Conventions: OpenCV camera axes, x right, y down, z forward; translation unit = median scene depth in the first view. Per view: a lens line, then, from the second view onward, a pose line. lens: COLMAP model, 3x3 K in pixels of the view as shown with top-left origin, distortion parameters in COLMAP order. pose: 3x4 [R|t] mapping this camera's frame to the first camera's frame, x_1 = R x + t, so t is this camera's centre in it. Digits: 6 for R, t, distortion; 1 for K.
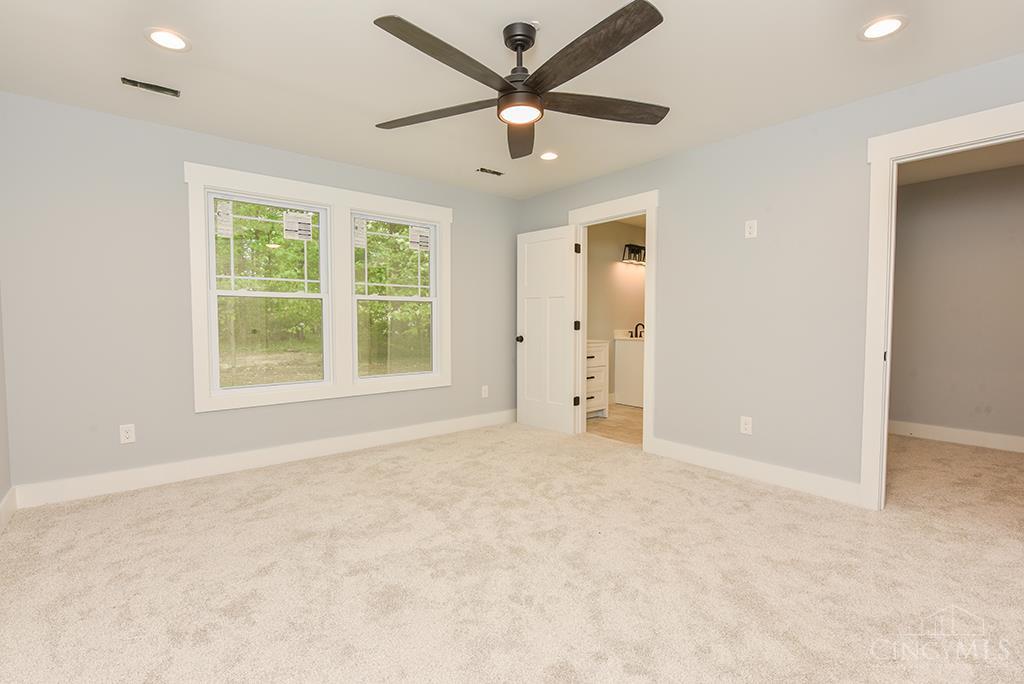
lens RADIAL K [[468.6, 0, 512.0], [0, 468.6, 342.0], [0, 0, 1]] dist [-0.000910, -0.000075]
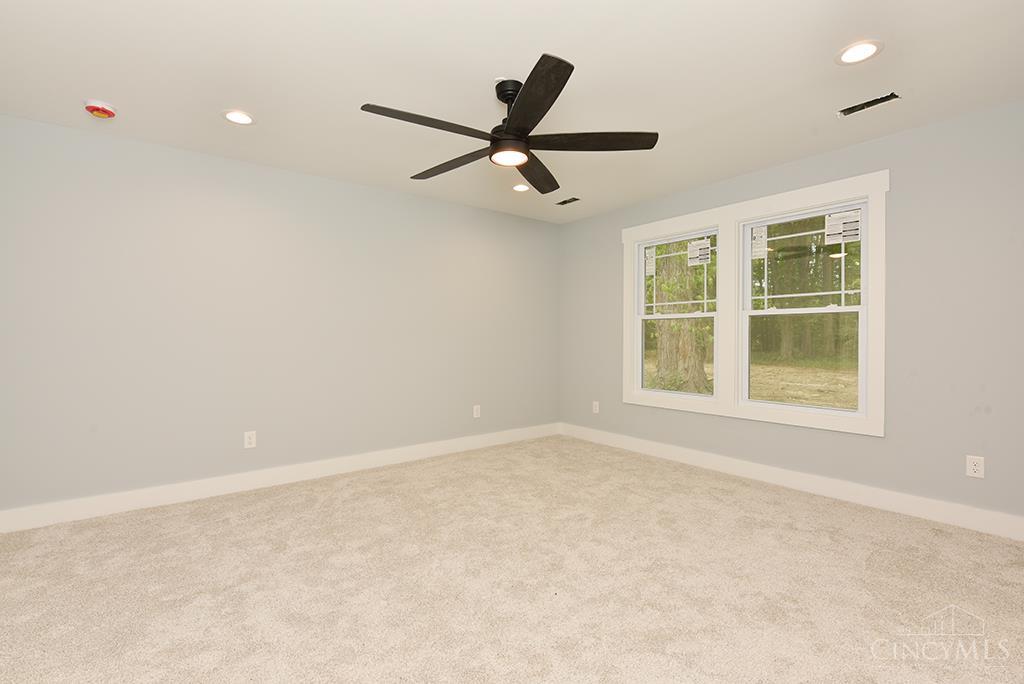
lens RADIAL K [[468.6, 0, 512.0], [0, 468.6, 342.0], [0, 0, 1]] dist [-0.000910, -0.000075]
pose [[-0.031118, 0.012621, -0.999436, 0.639726], [-0.044791, 0.998898, 0.014009, -0.031926], [0.998512, 0.045201, -0.030519, 0.586425]]
